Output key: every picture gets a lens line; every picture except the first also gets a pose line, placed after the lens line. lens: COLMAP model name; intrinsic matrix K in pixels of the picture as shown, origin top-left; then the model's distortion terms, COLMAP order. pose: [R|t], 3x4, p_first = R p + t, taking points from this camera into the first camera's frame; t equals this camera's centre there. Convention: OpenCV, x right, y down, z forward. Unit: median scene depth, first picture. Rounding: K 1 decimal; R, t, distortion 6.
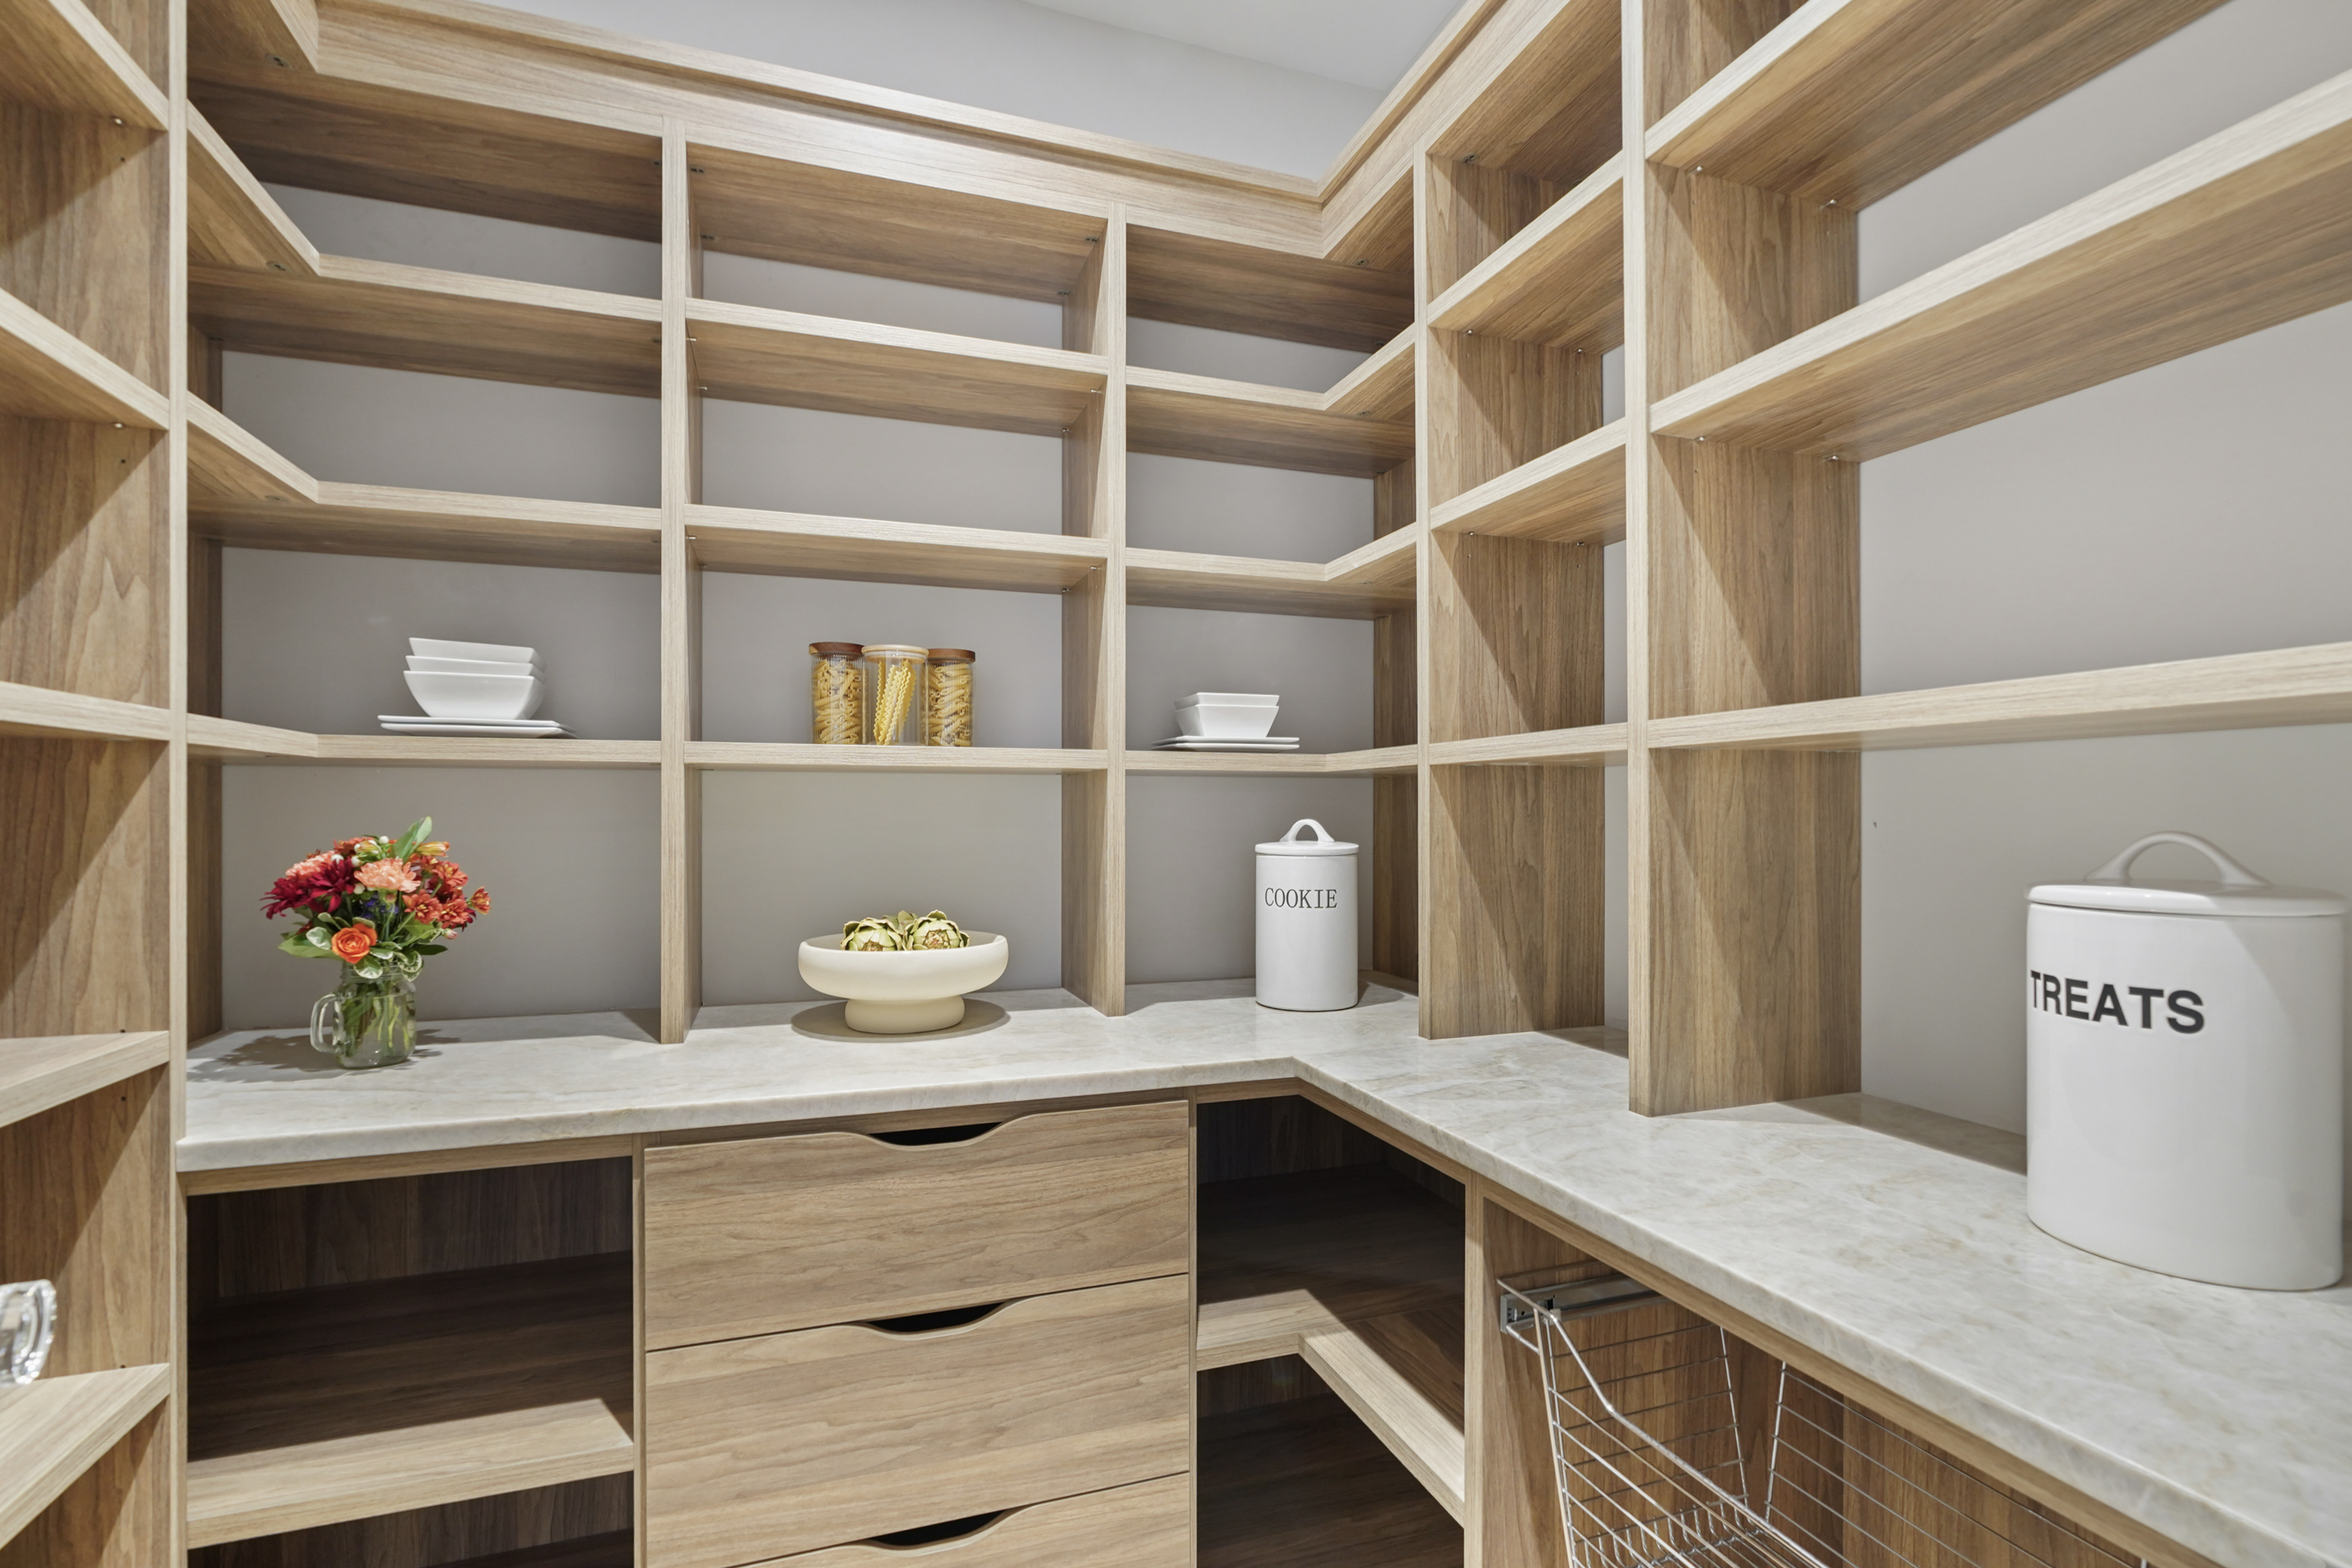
lens RADIAL K [[1078.0, 0, 1174.2], [0, 1078.0, 802.1], [0, 0, 1]] dist [-0.001410, -0.000037]
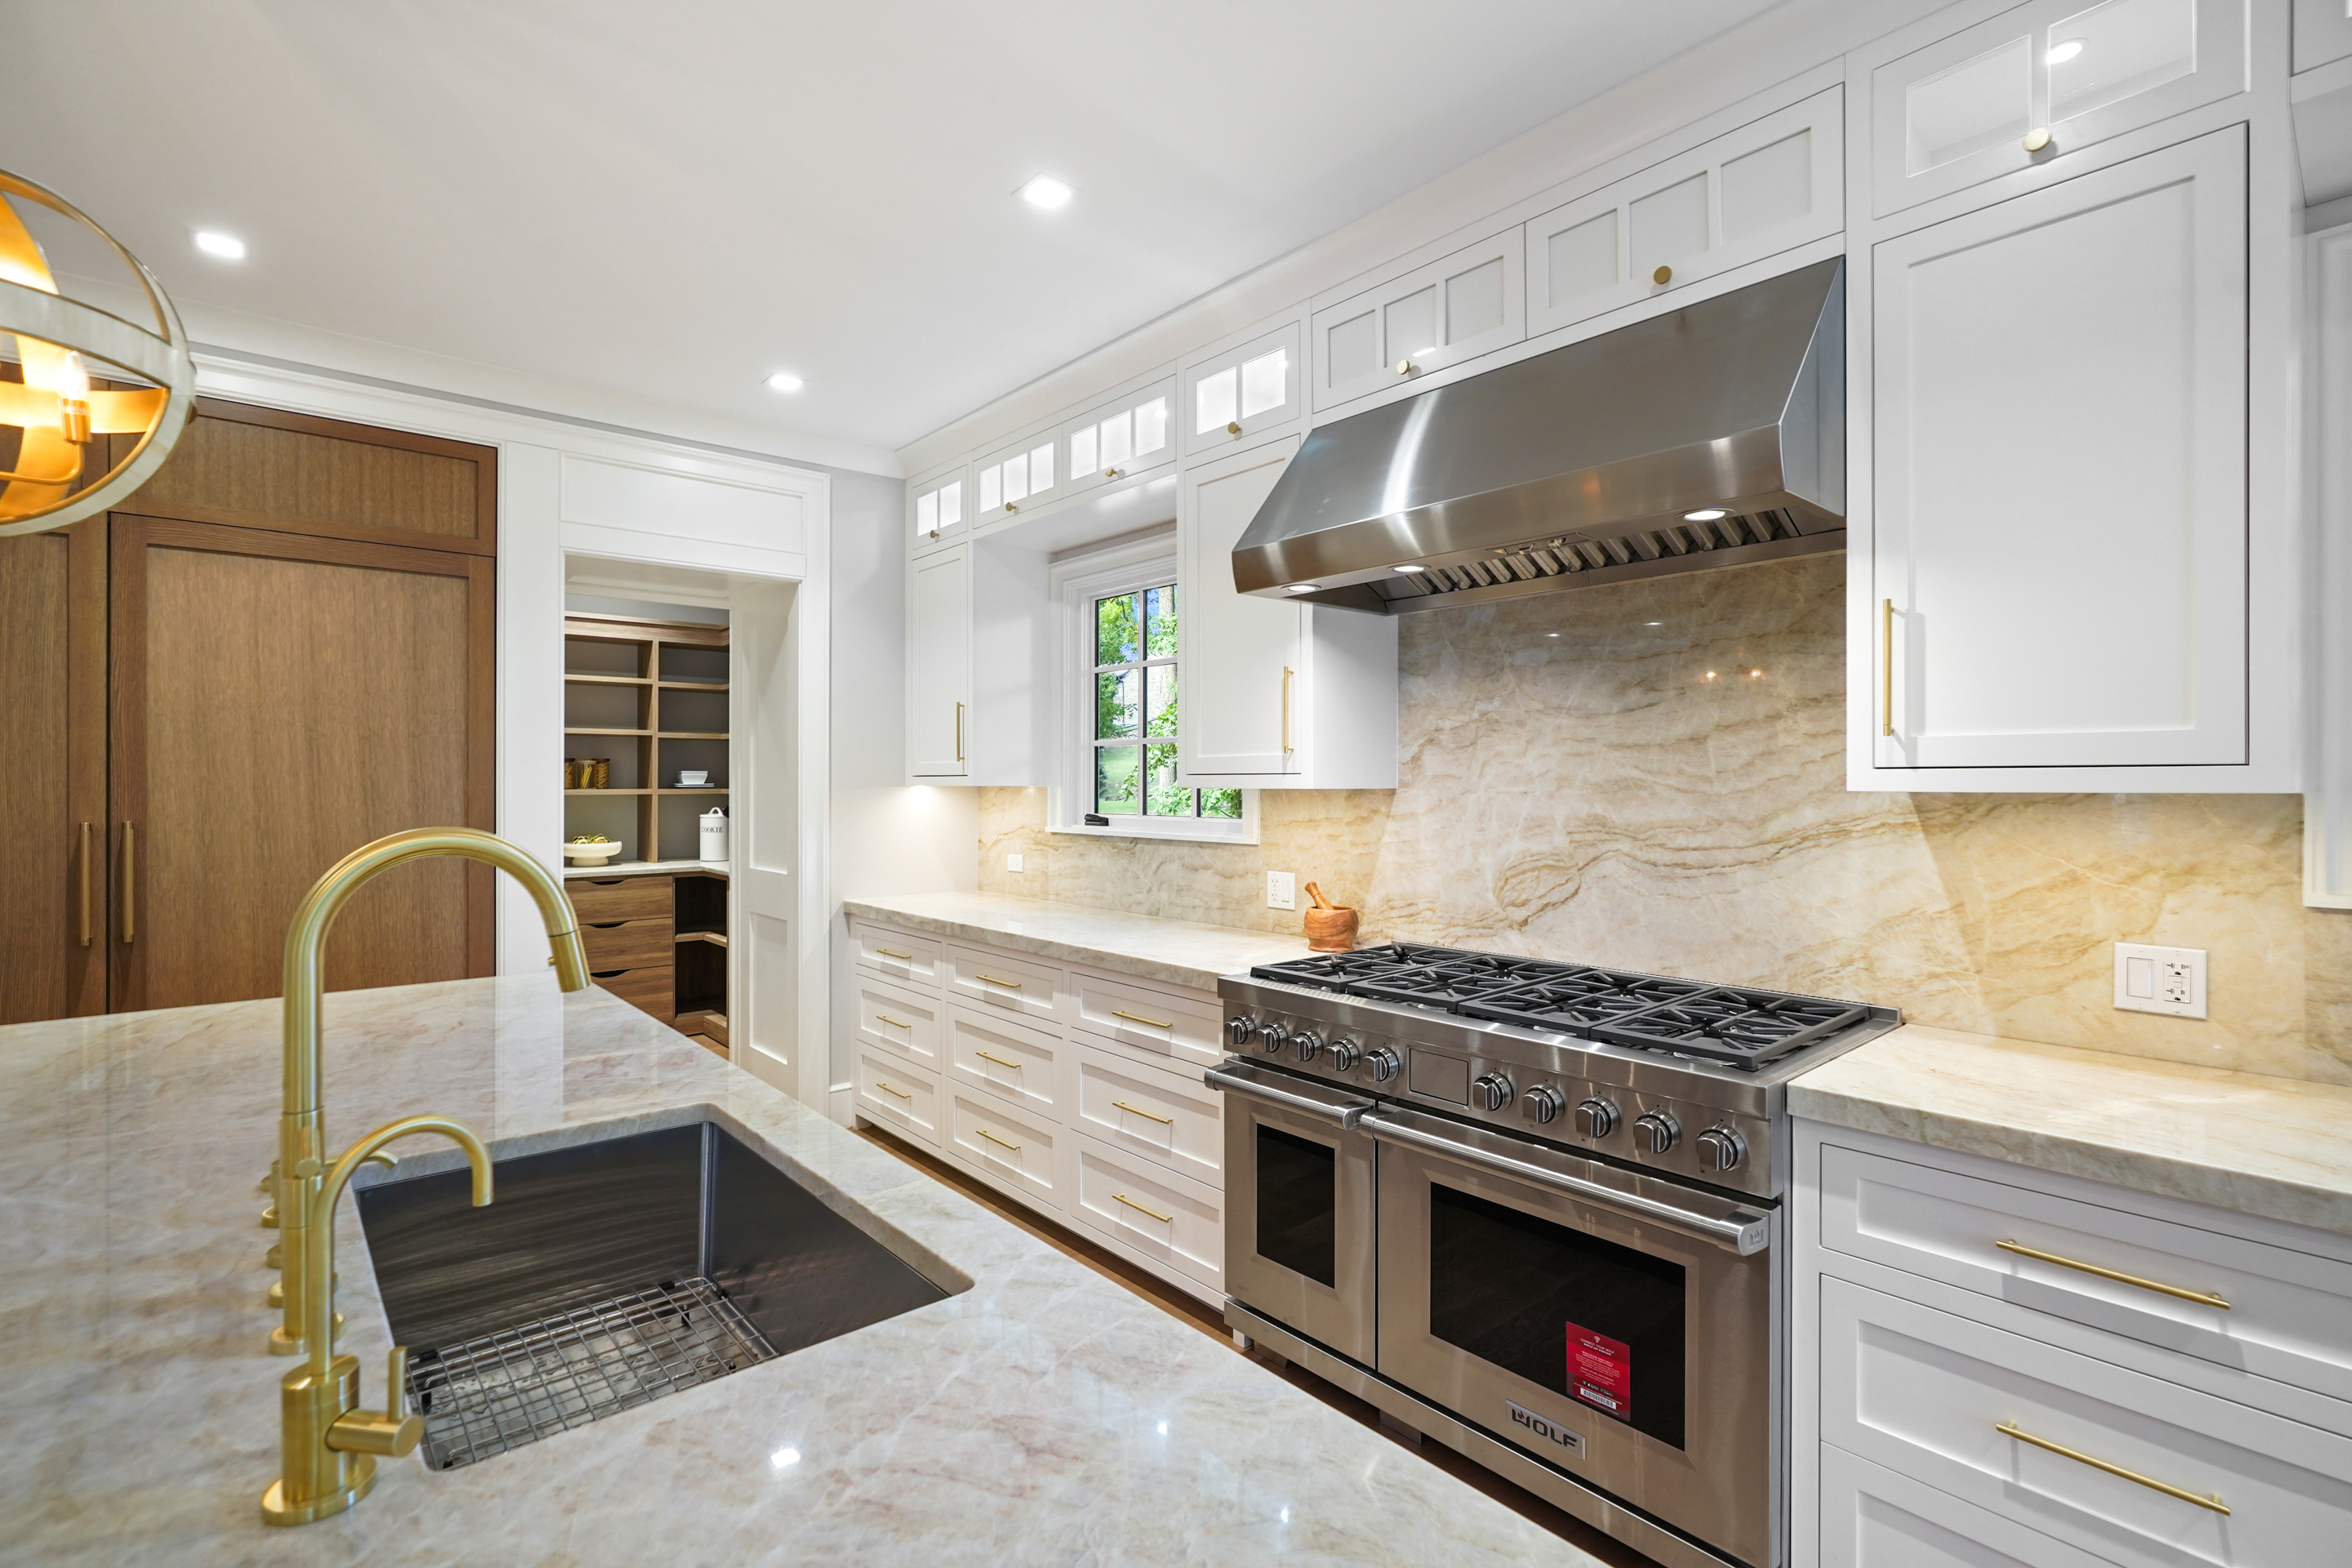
lens RADIAL K [[1078.0, 0, 1167.3], [0, 1078.0, 778.5], [0, 0, 1]] dist [-0.001410, -0.000037]
pose [[0.930921, 0.003177, 0.365206, 0.223343], [-0.006149, 0.999957, 0.006976, -0.120092], [-0.365168, -0.008739, 0.930901, -2.946357]]
